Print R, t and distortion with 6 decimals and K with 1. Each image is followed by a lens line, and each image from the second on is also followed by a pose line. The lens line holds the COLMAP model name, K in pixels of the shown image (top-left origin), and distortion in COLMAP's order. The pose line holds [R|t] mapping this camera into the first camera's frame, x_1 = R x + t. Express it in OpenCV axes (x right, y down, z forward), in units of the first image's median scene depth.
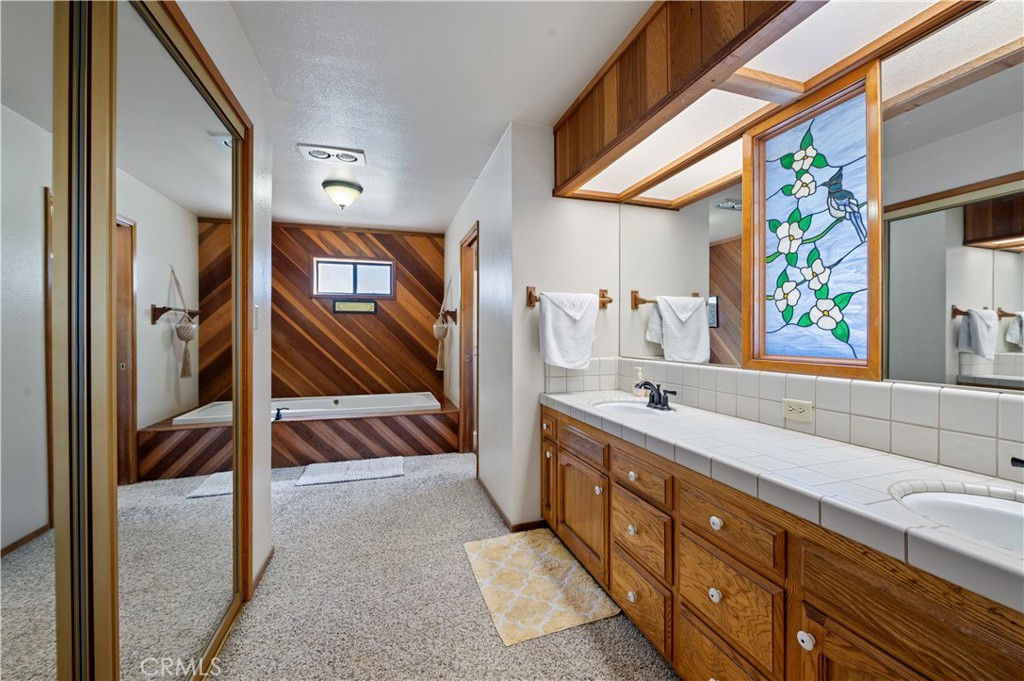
lens RADIAL K [[409.5, 0, 514.4], [0, 409.5, 336.8], [0, 0, 1]] dist [-0.002750, -0.001832]
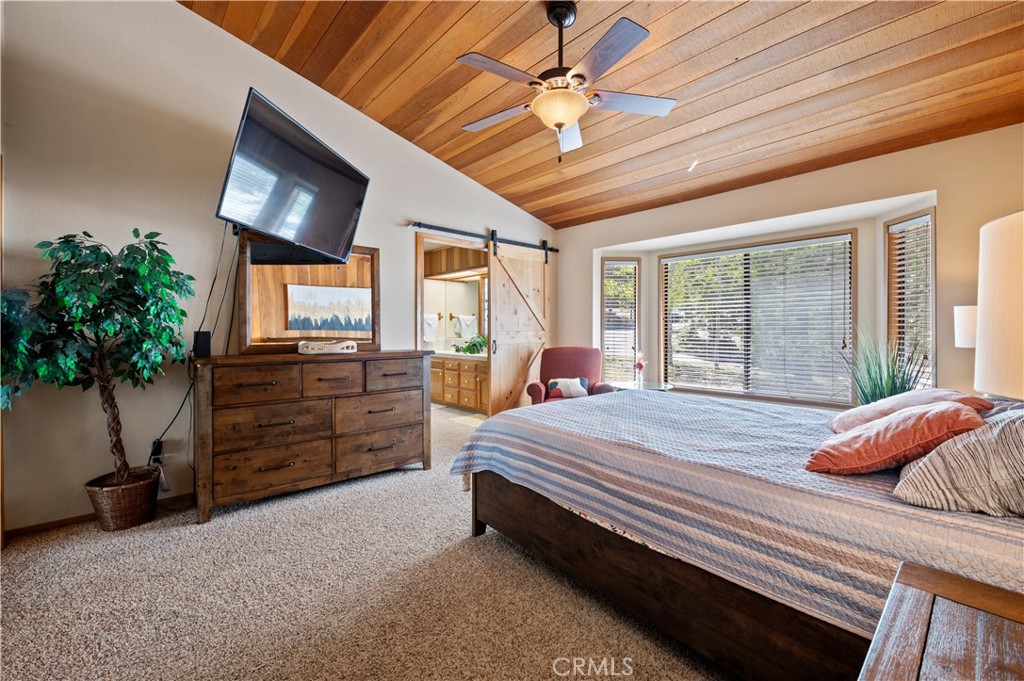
lens RADIAL K [[409.5, 0, 513.7], [0, 409.5, 336.4], [0, 0, 1]] dist [-0.002750, -0.001832]
pose [[0.907501, -0.004516, 0.420025, -0.483465], [0.002762, 0.999985, 0.004784, 0.028396], [-0.420040, -0.003181, 0.907500, -1.688989]]
